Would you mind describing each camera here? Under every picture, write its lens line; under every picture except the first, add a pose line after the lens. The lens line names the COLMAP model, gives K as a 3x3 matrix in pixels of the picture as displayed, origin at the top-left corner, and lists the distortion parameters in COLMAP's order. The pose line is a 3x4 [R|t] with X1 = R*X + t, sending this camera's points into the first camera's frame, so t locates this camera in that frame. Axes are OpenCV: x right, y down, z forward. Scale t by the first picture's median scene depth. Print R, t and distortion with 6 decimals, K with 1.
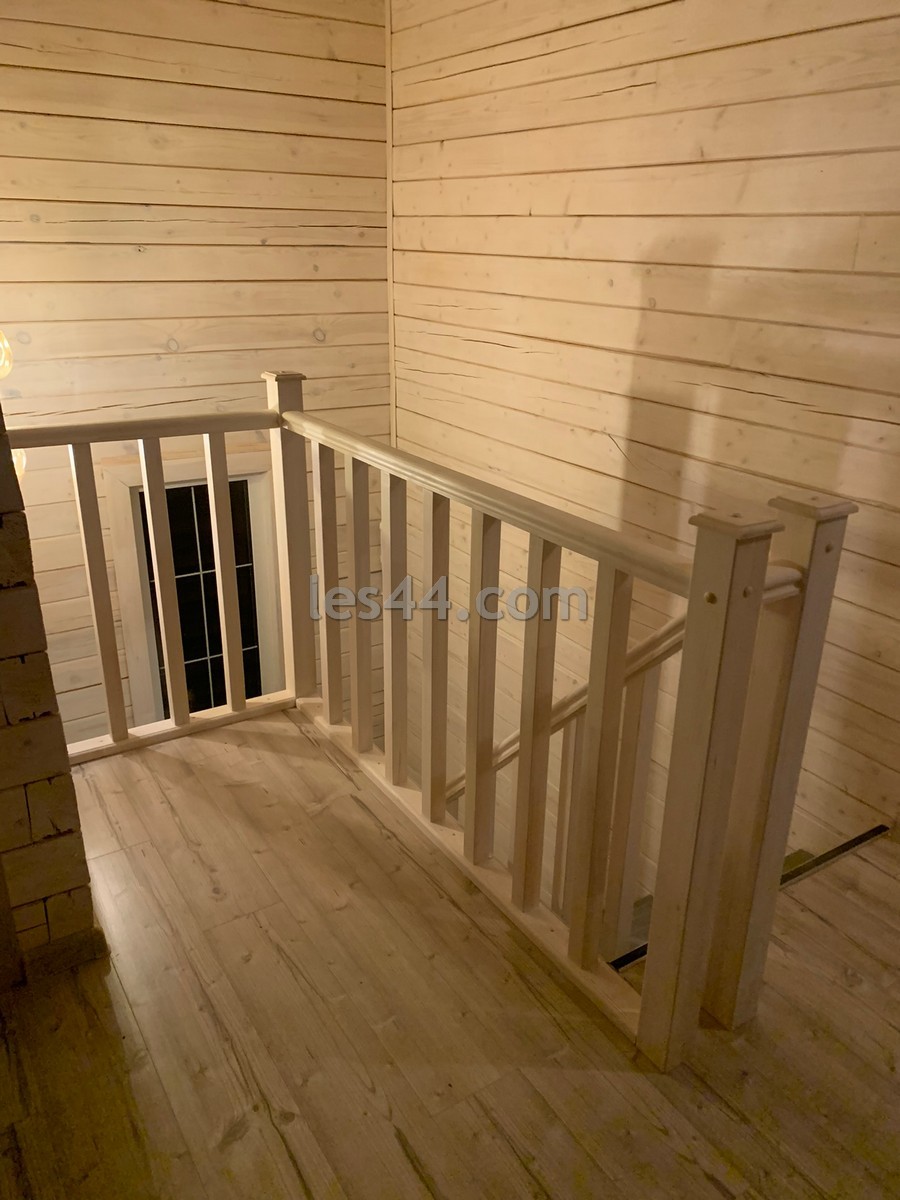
lens RADIAL K [[908.1, 0, 454.1], [0, 908.1, 608.5], [0, 0, 1]] dist [0.003447, 0.001015]
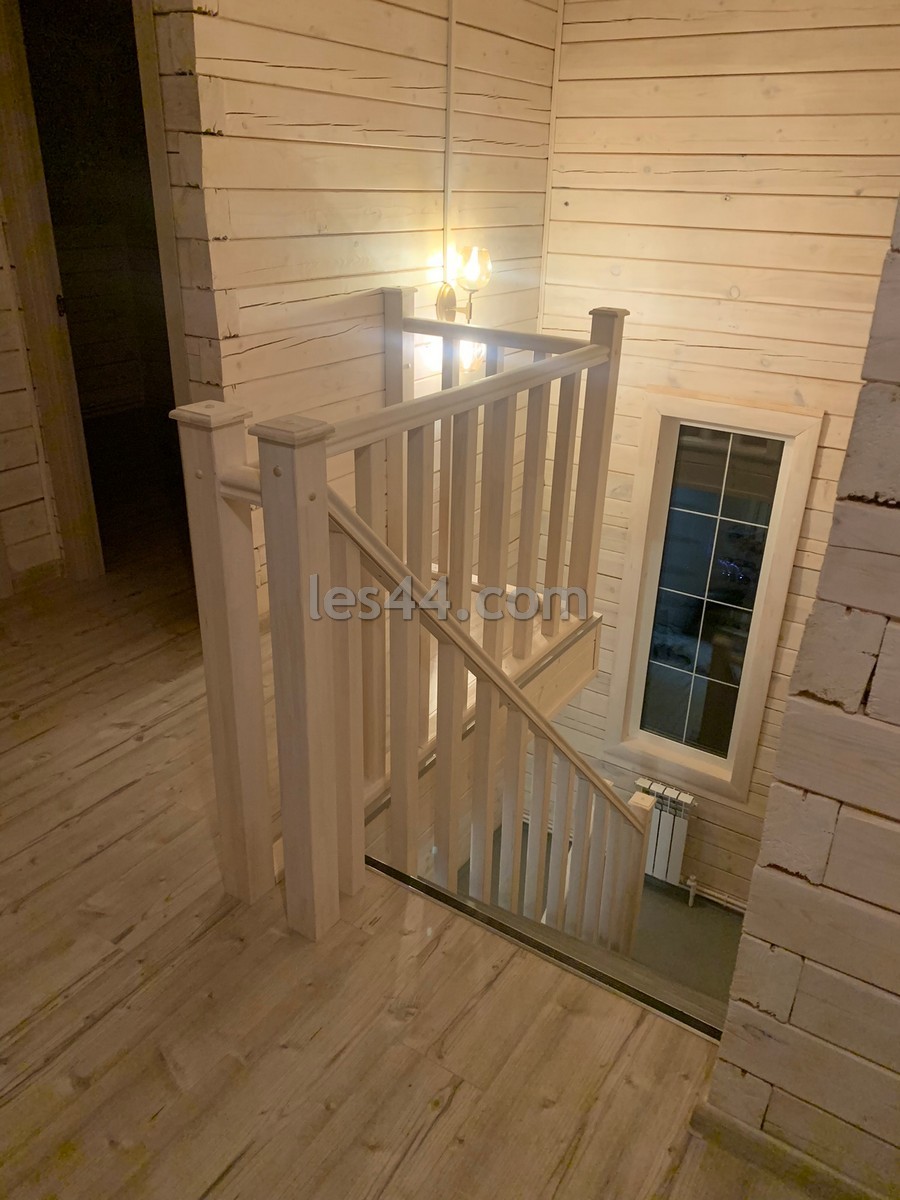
lens RADIAL K [[908.1, 0, 454.1], [0, 908.1, 608.5], [0, 0, 1]] dist [0.003447, 0.001015]
pose [[0.411012, 0.379570, -0.828852, 0.602136], [-0.362171, 0.902356, 0.233637, -0.097377], [0.836601, 0.204158, 0.508348, 0.297998]]
